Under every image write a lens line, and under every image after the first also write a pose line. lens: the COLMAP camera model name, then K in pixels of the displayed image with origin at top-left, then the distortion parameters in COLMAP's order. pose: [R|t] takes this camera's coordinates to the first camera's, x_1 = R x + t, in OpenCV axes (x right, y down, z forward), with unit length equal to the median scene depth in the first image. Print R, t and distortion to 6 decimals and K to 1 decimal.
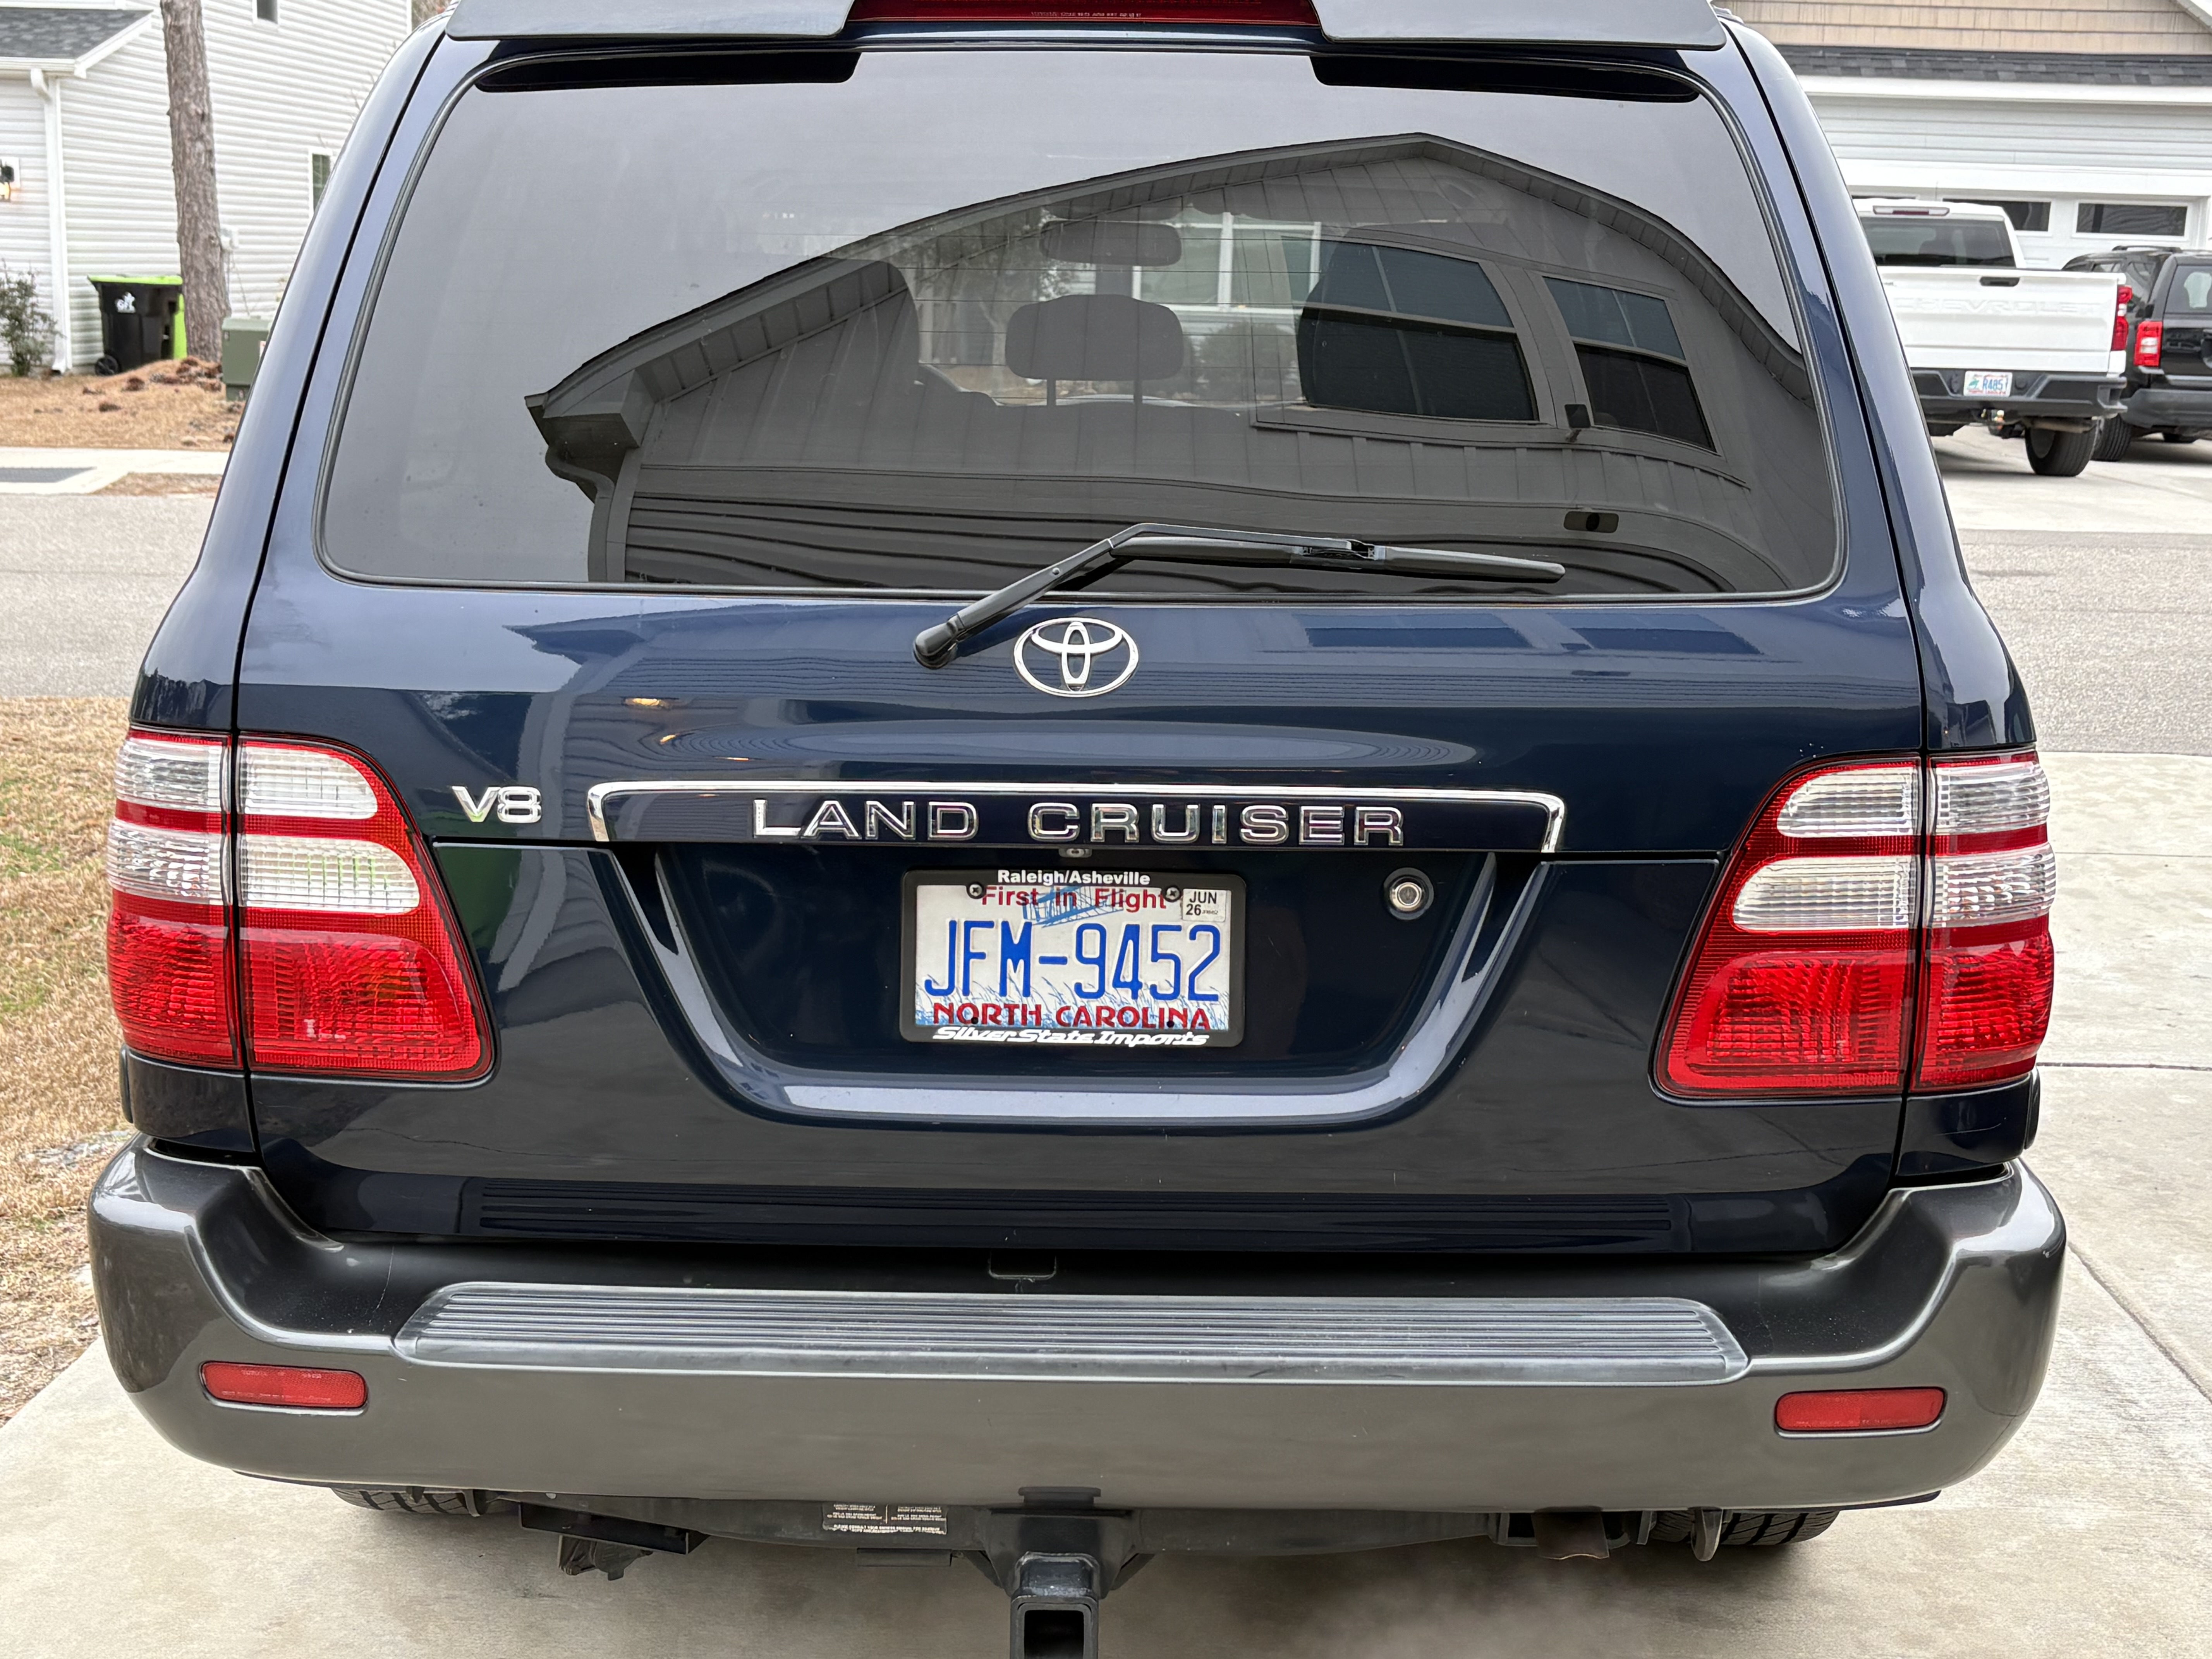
lens RADIAL K [[2694.1, 0, 1142.0], [0, 2694.1, 791.7], [0, 0, 1]] dist [0.118517, 0.000000]
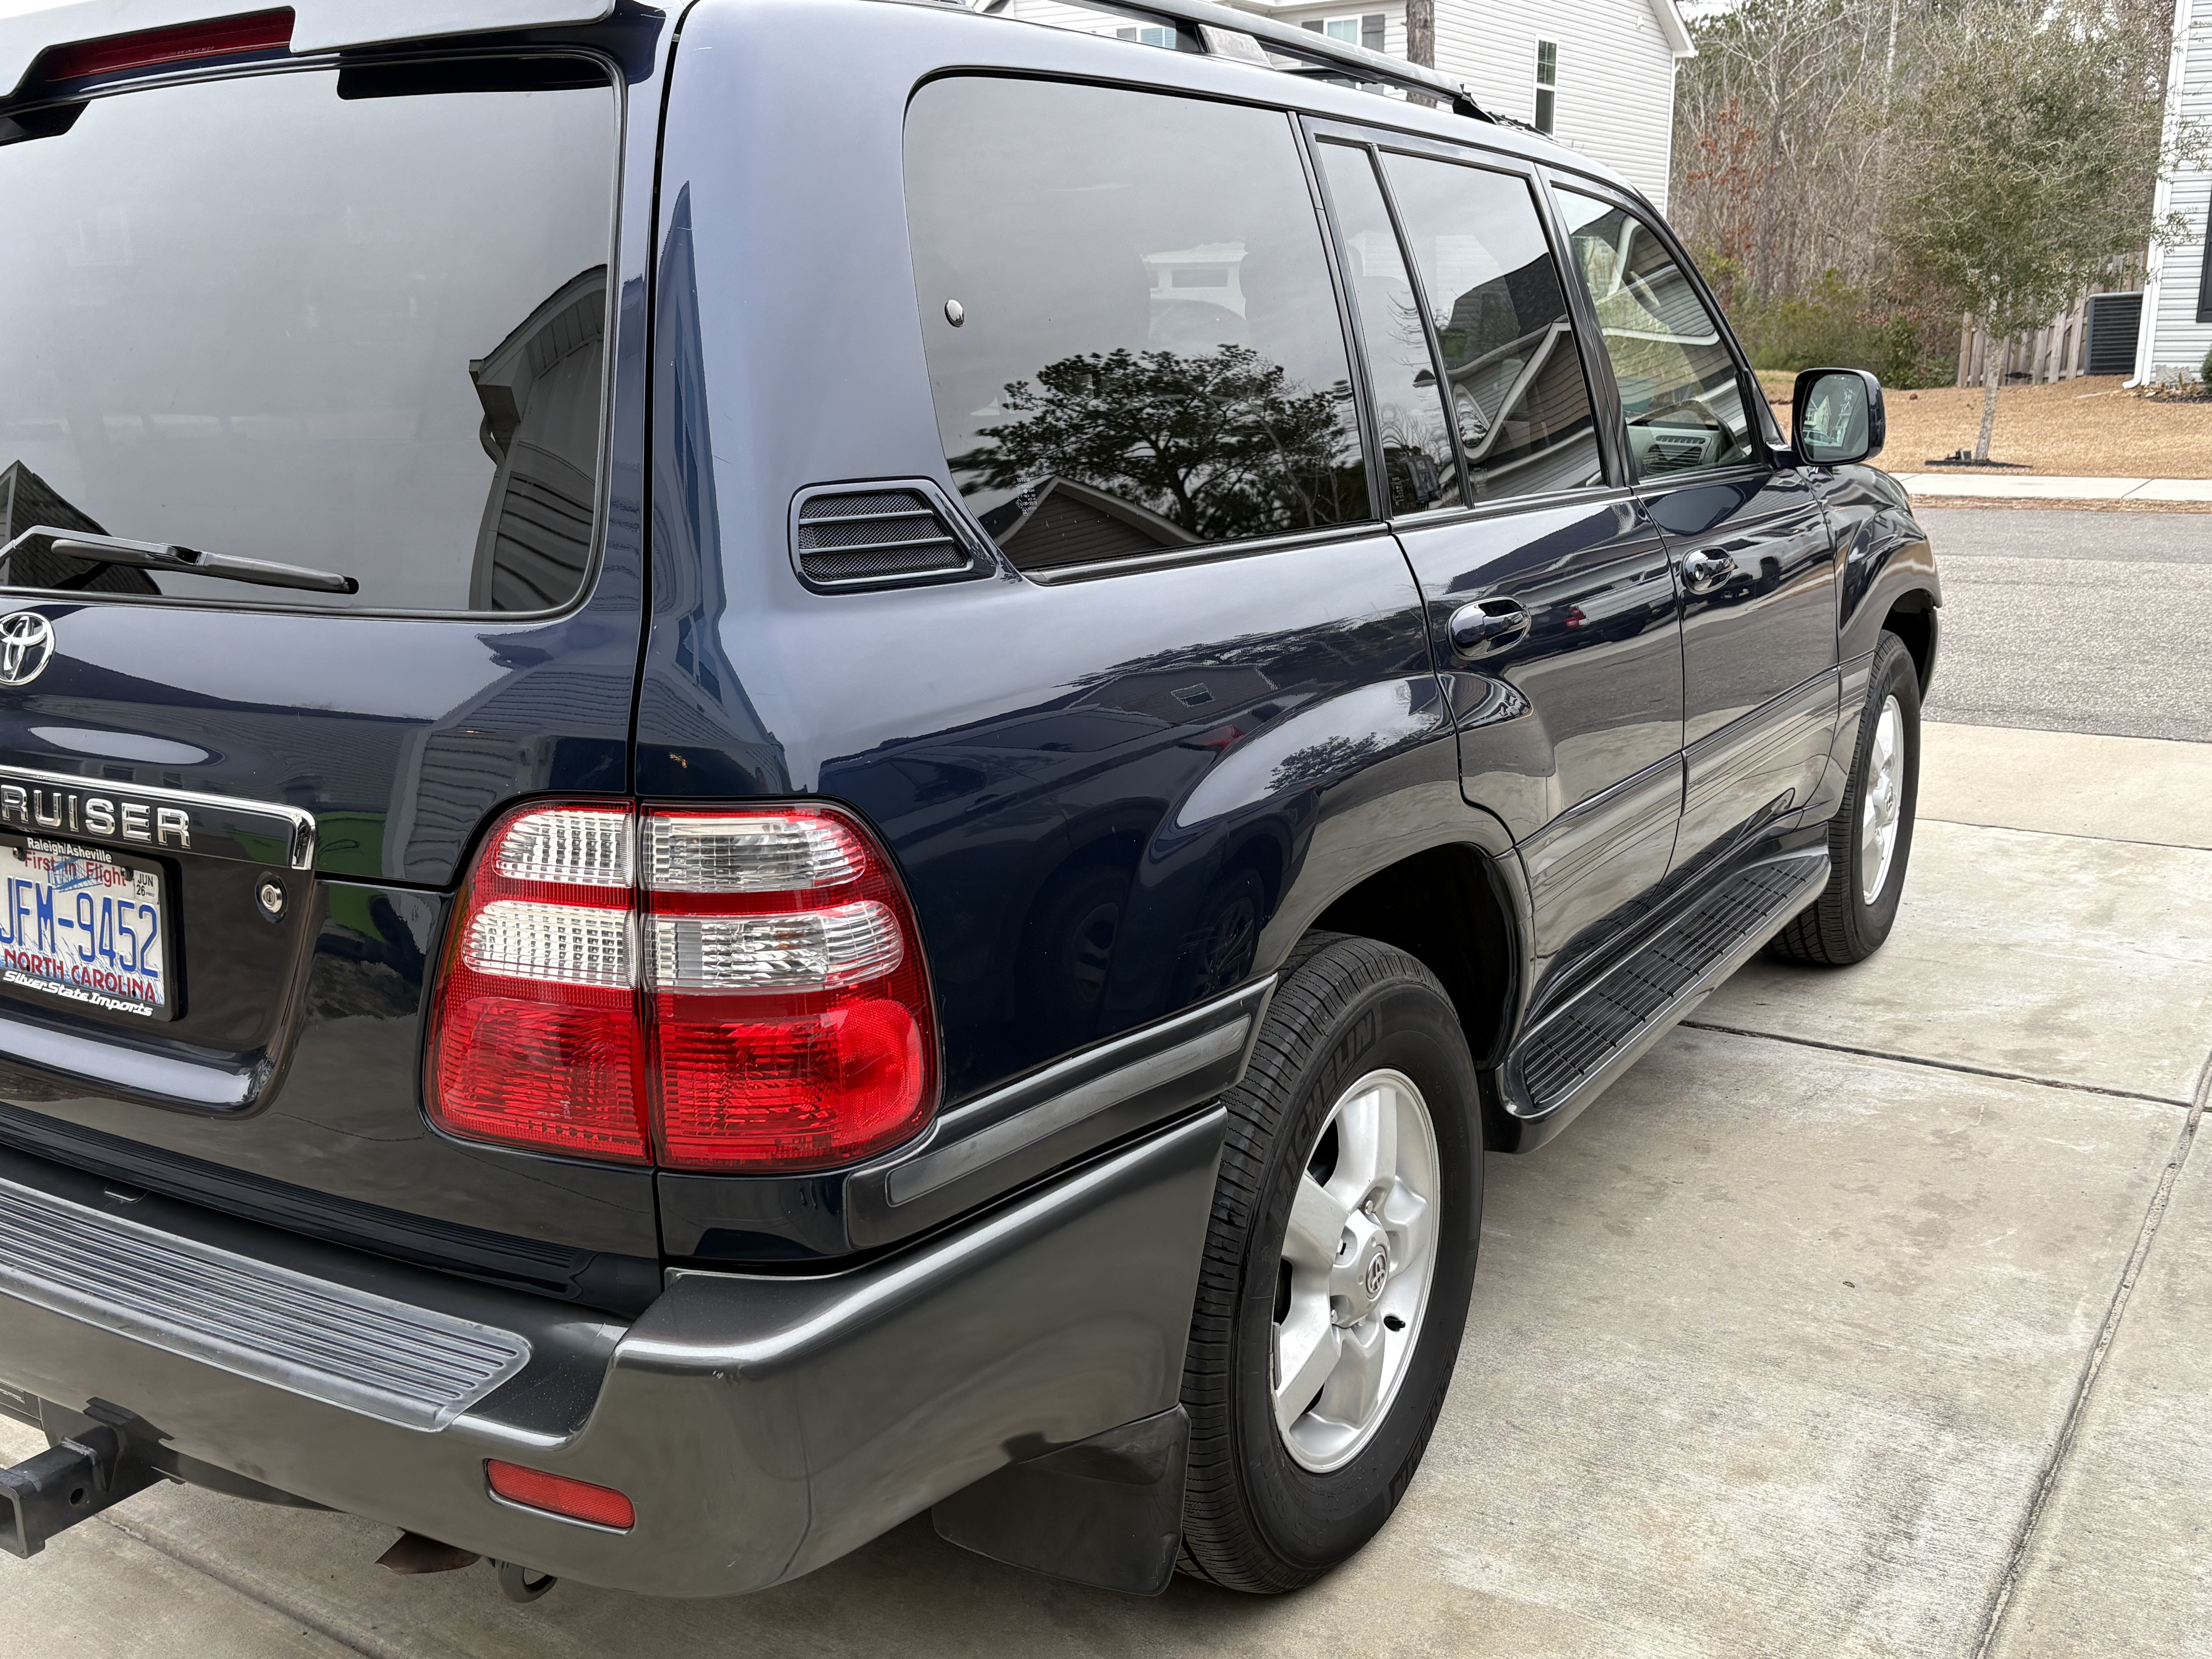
lens RADIAL K [[2113.7, 0, 1107.3], [0, 2113.7, 838.0], [0, 0, 1]] dist [0.029575, 0.000000]
pose [[0.844890, 0.089323, -0.527430, 0.786343], [-0.063510, 0.995737, 0.066897, -0.057731], [0.531156, -0.023024, 0.846961, 0.488917]]
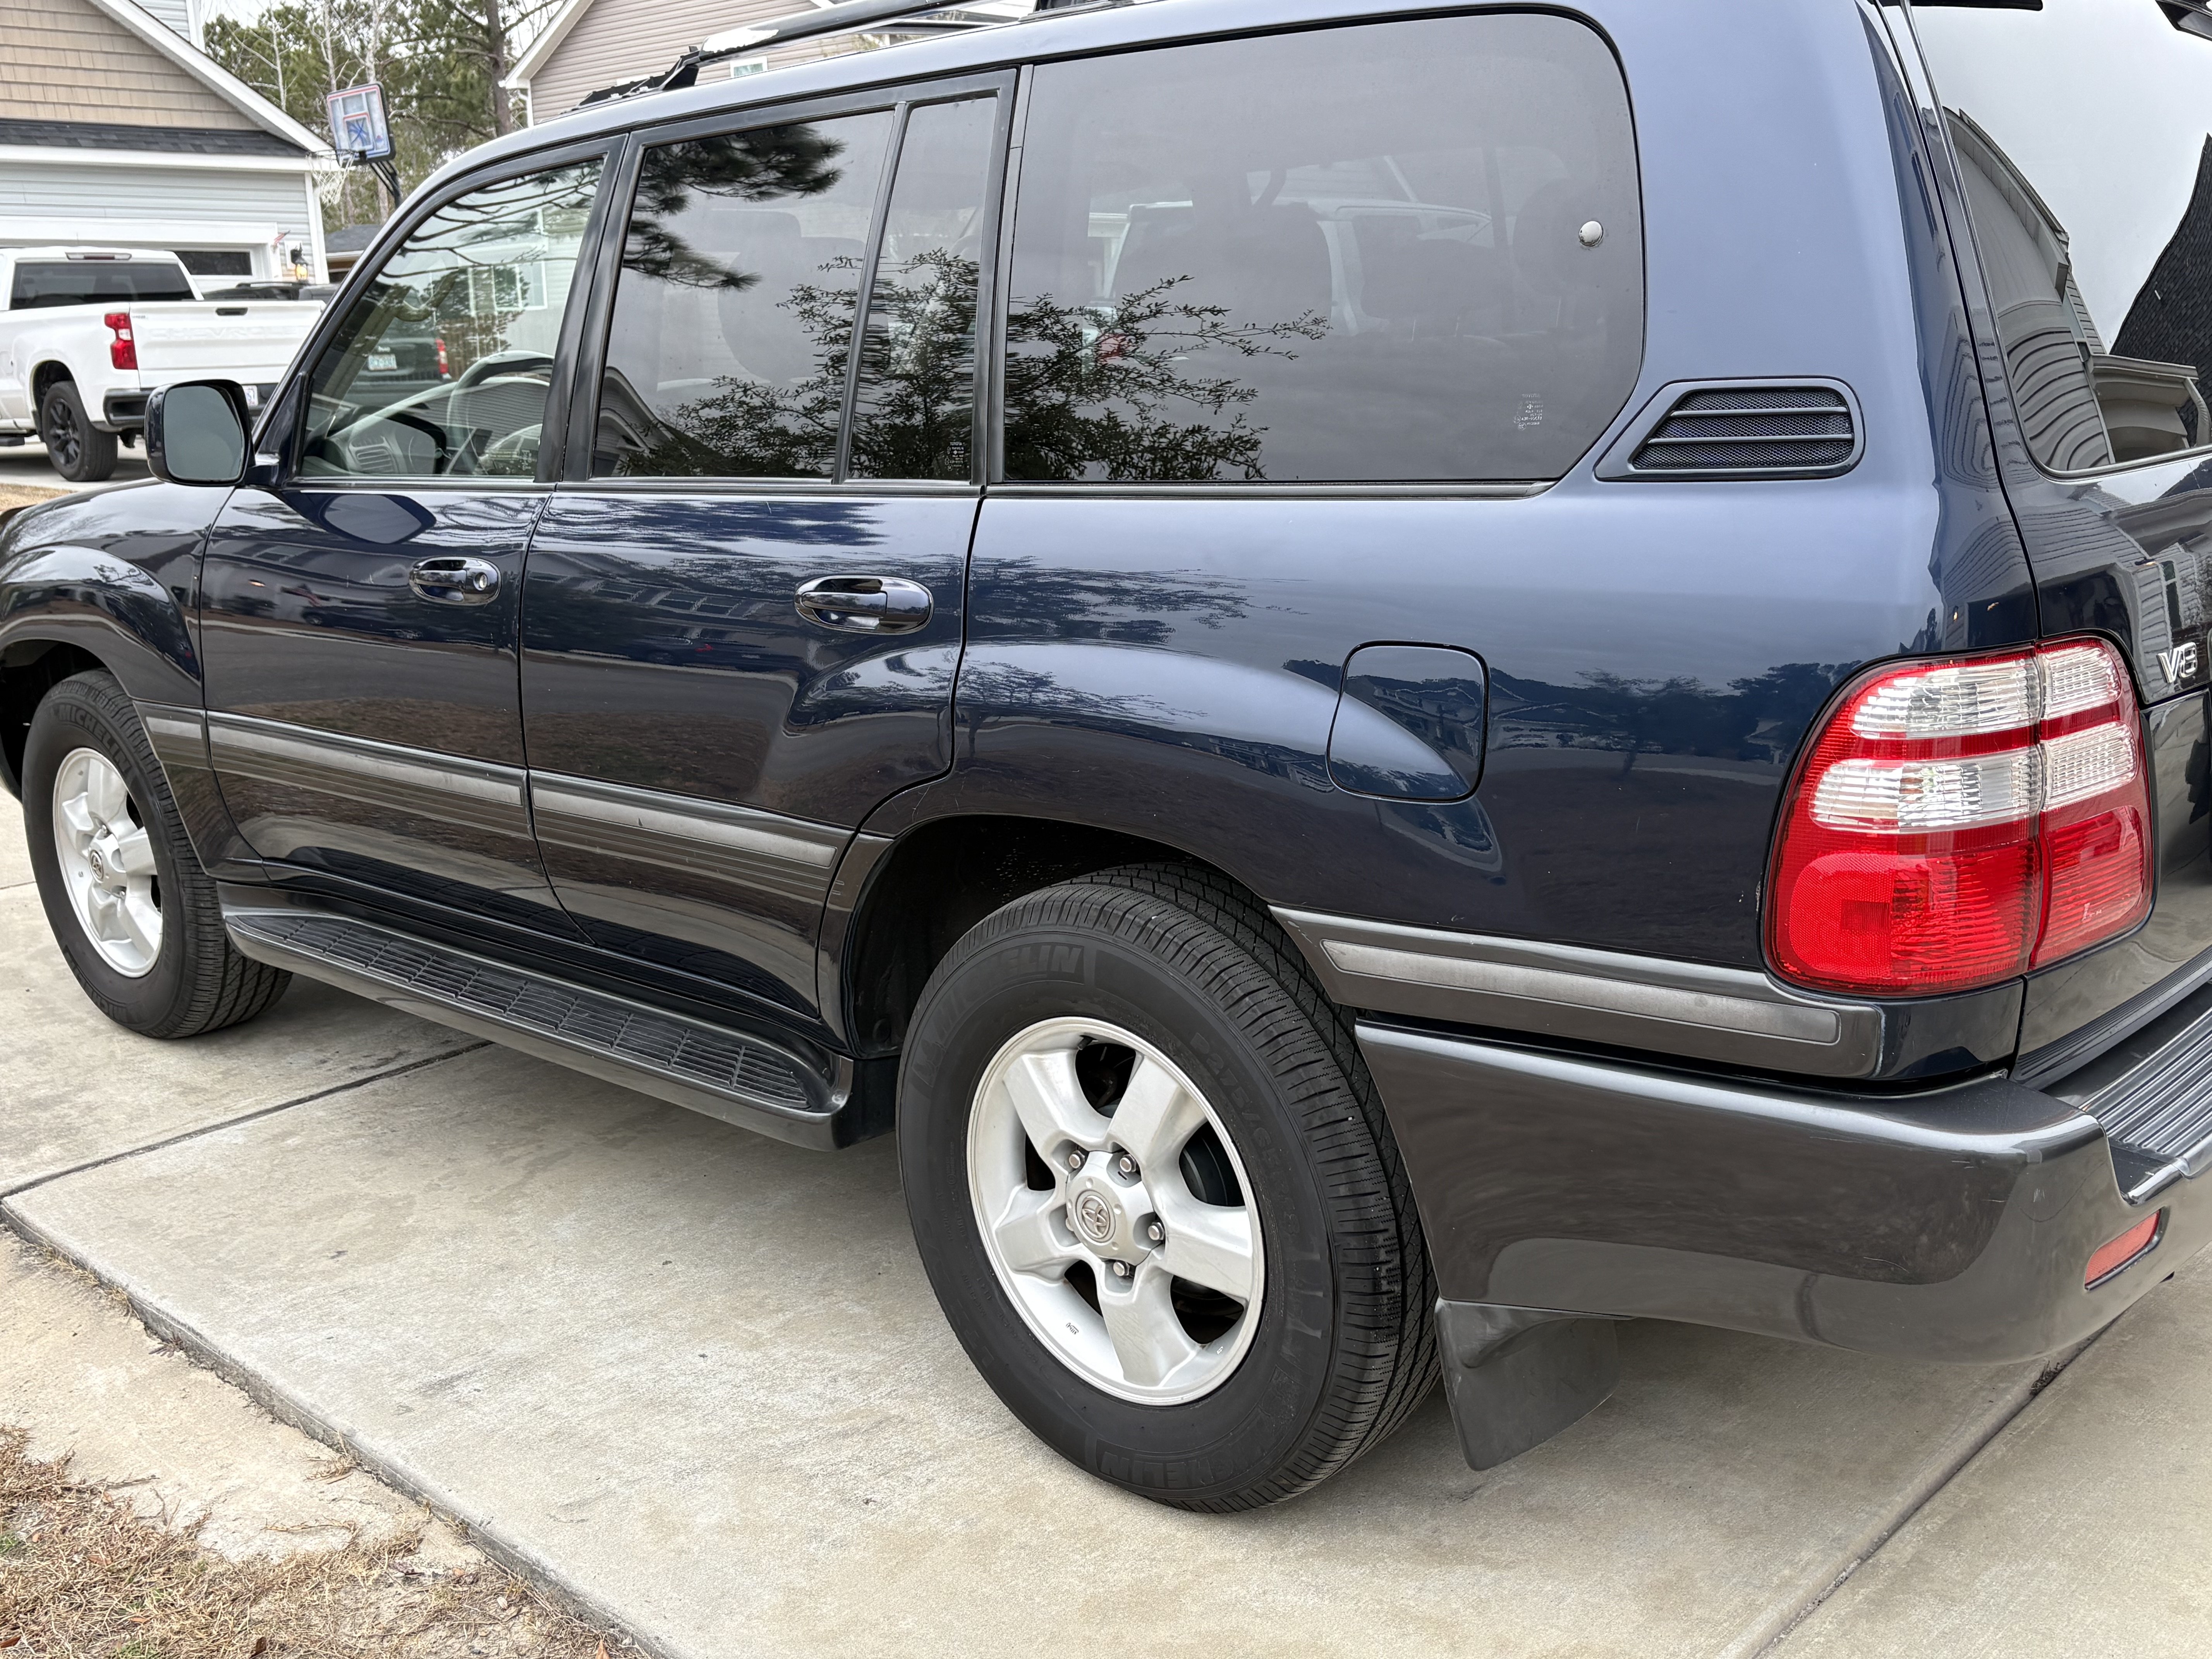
lens RADIAL K [[2110.2, 0, 1097.5], [0, 2110.2, 826.7], [0, 0, 1]] dist [0.028168, 0.000000]
pose [[0.681927, -0.225502, 0.695791, -1.113591], [0.189945, 0.973248, 0.129264, -0.120134], [-0.706326, 0.044014, 0.706517, 0.692282]]
